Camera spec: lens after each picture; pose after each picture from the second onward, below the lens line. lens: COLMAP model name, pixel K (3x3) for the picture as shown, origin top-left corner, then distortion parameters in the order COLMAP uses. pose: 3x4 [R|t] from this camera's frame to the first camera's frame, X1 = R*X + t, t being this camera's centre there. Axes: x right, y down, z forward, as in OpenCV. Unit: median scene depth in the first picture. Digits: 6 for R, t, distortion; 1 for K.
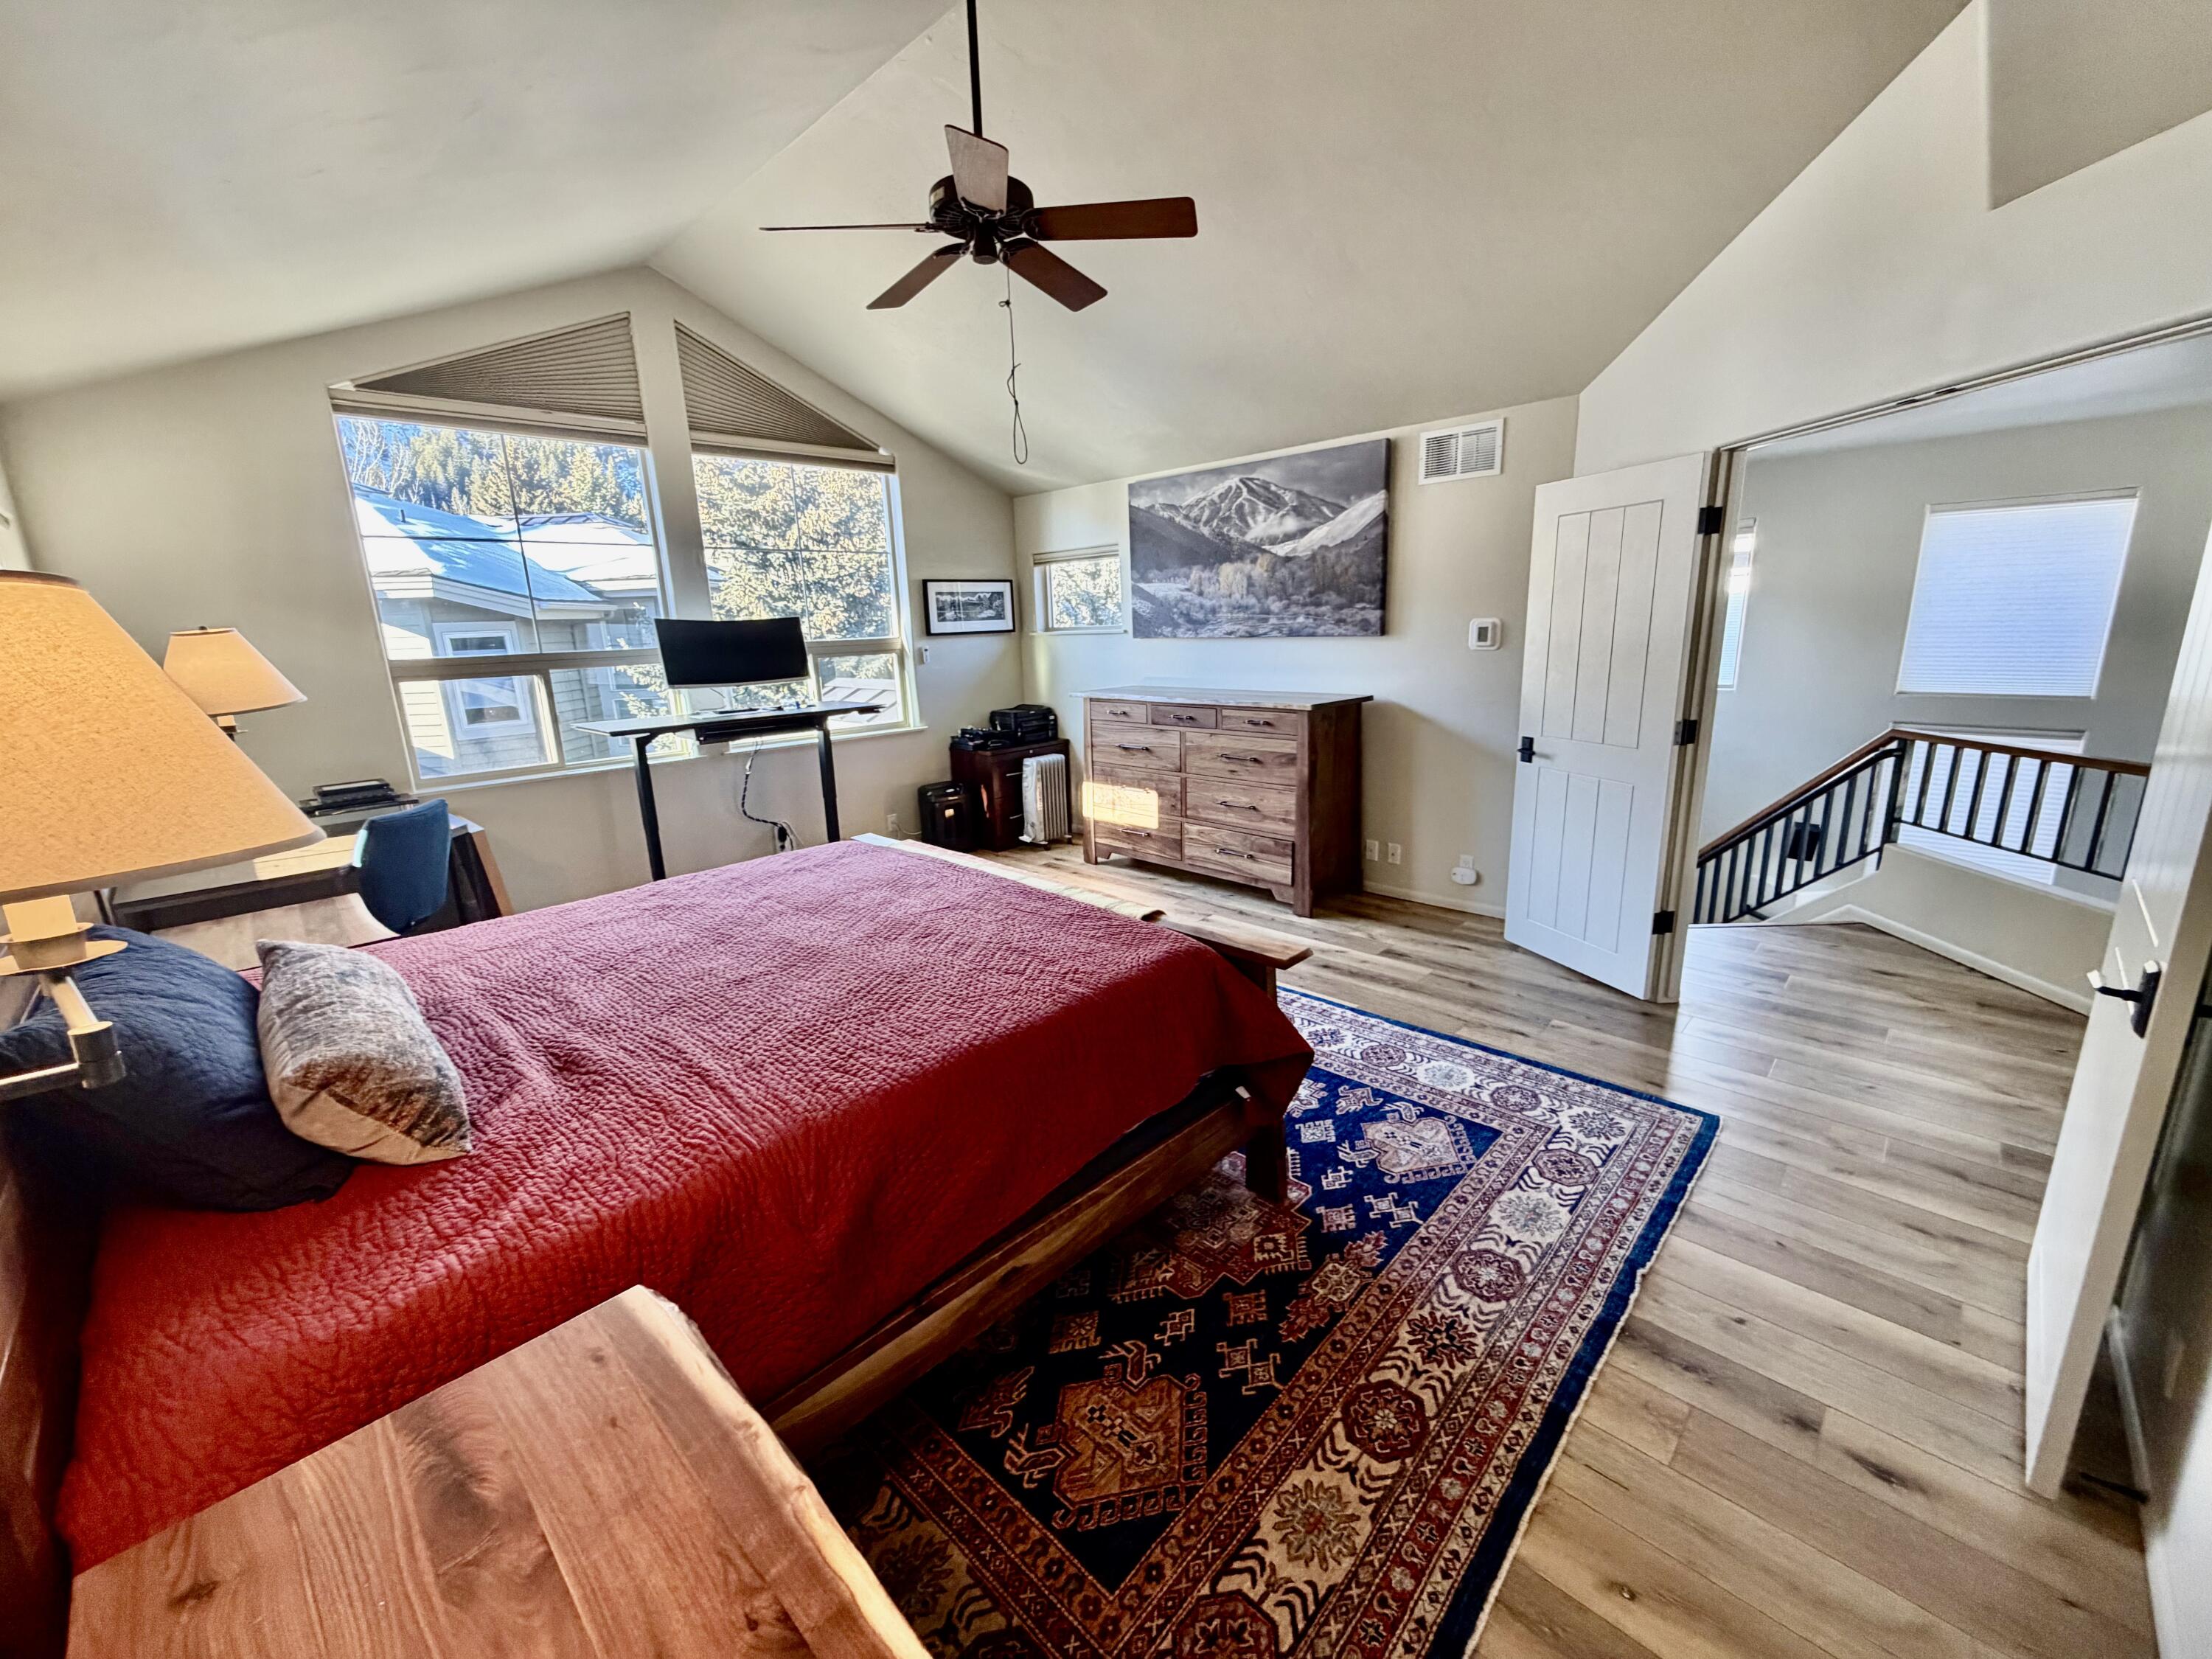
lens RADIAL K [[883.7, 0, 1103.0], [0, 883.7, 830.7], [0, 0, 1]] dist [0.000549, -0.000040]
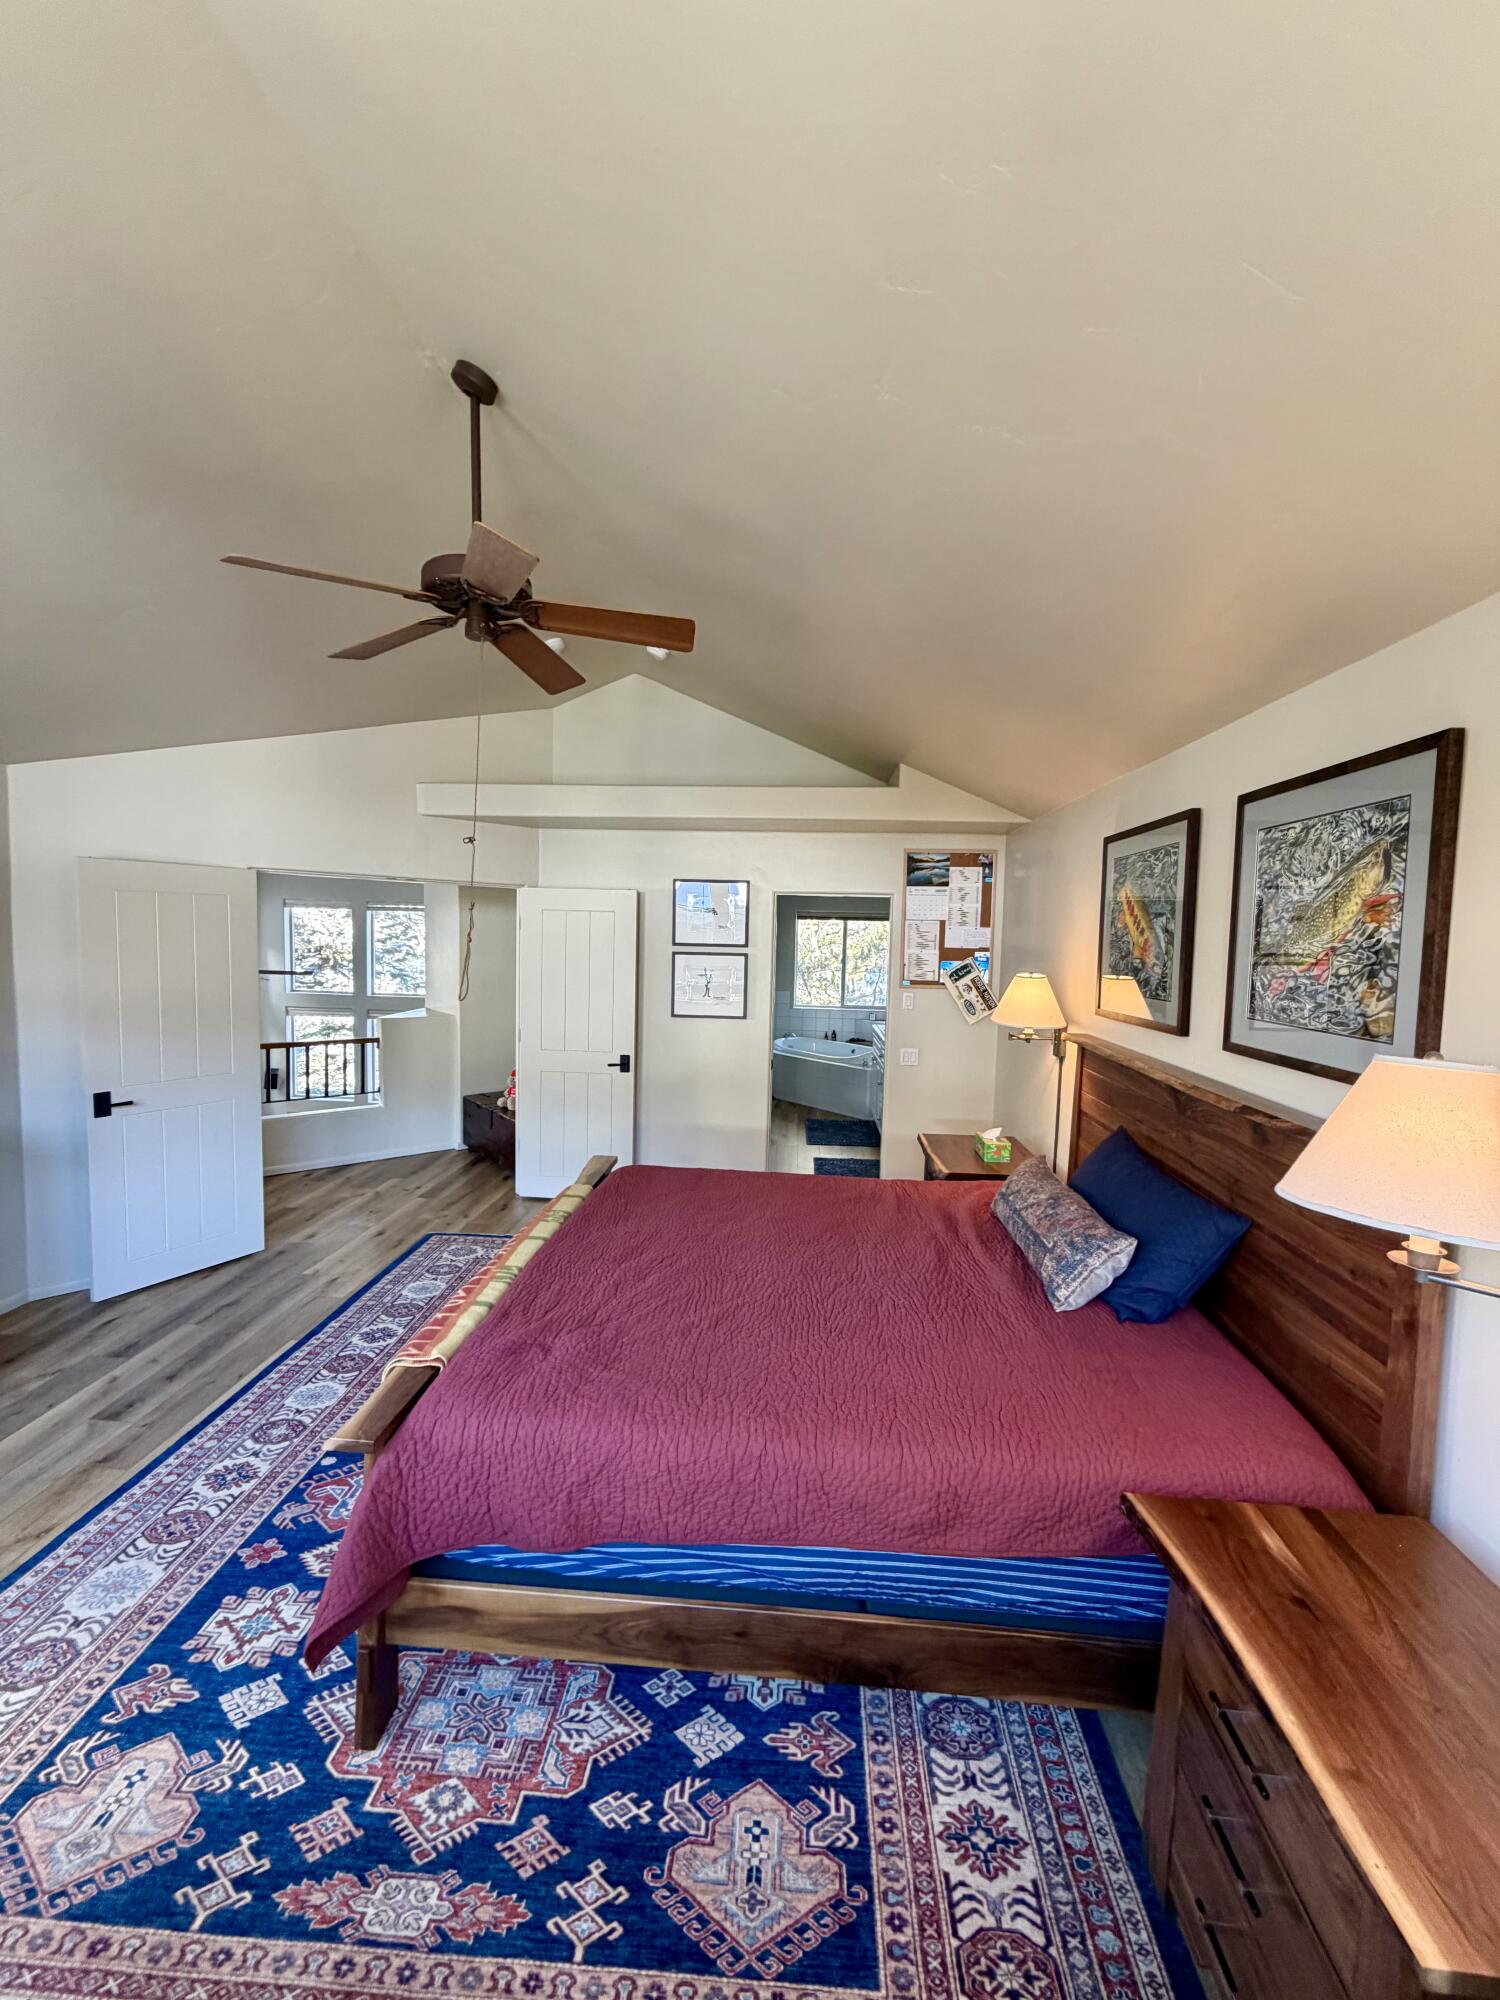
lens RADIAL K [[799.0, 0, 748.0], [0, 799.0, 993.2], [0, 0, 1]] dist [0.000549, -0.000040]
pose [[-0.647094, -0.034911, 0.761610, -1.043155], [0.180438, 0.963559, 0.197474, -0.390783], [-0.740751, 0.265208, -0.617214, 1.457828]]
